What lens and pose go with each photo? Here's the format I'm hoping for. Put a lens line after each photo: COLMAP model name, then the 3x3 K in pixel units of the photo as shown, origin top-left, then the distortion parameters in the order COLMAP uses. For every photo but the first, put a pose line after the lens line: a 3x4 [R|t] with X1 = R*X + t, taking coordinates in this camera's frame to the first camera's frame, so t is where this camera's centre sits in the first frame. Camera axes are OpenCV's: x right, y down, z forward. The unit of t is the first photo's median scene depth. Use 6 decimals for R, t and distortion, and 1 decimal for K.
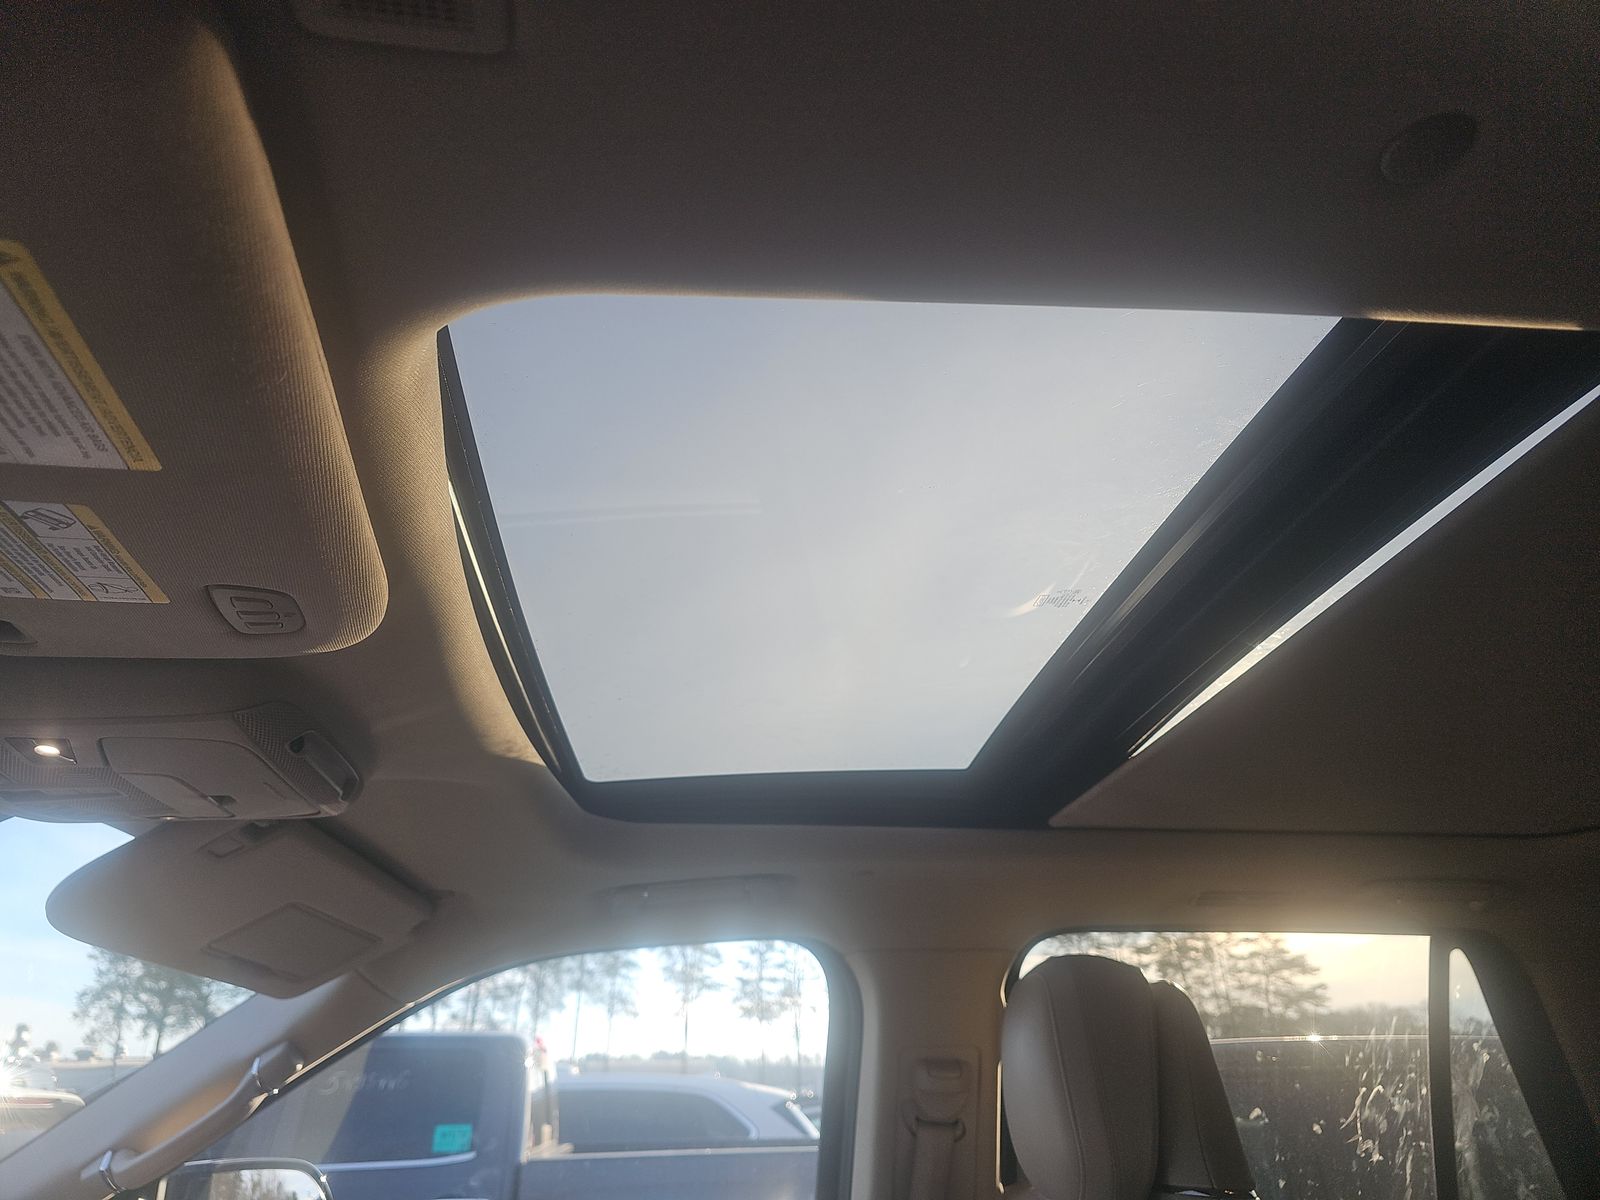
lens RADIAL K [[1054.1, 0, 781.5], [0, 1054.1, 604.2], [0, 0, 1]] dist [0.052145, -0.031780]
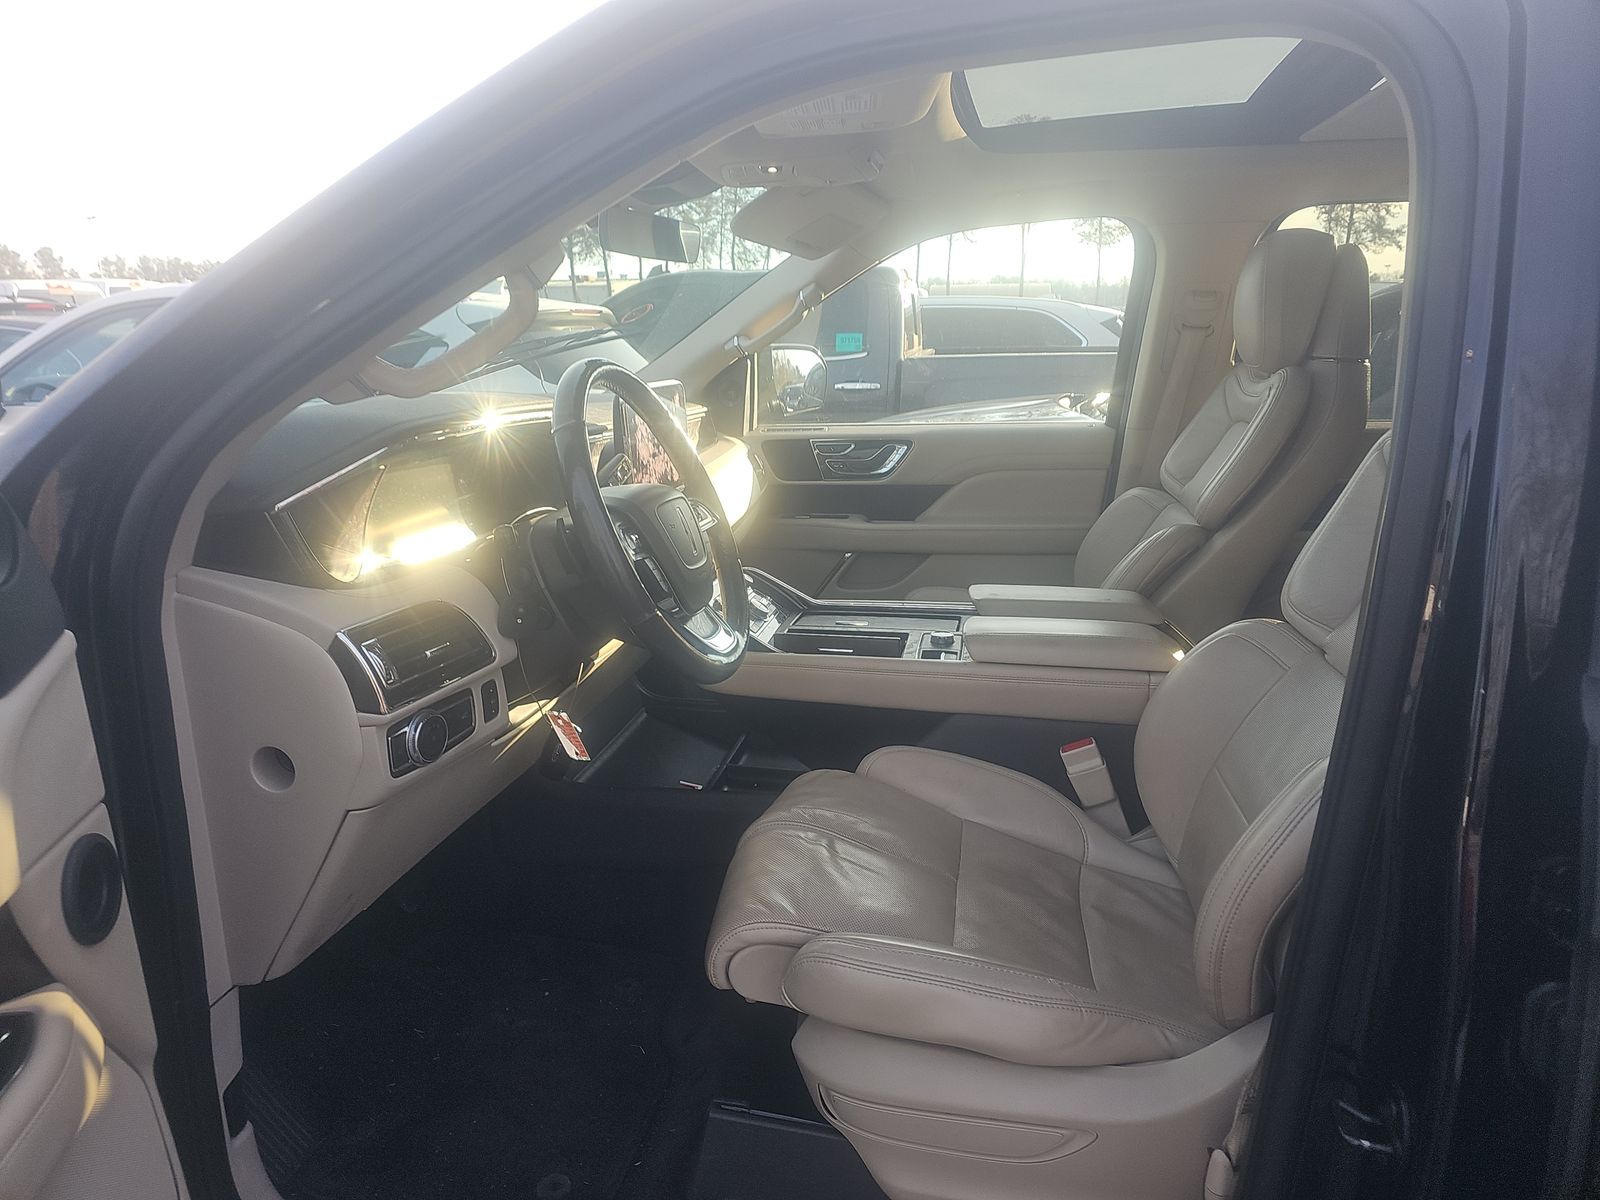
lens RADIAL K [[1054.1, 0, 781.5], [0, 1054.1, 604.2], [0, 0, 1]] dist [0.052145, -0.031780]
pose [[0.956612, 0.080486, -0.280028, 0.008567], [0.118622, 0.770249, 0.626615, -0.085442], [0.266125, -0.632645, 0.727281, -0.187422]]
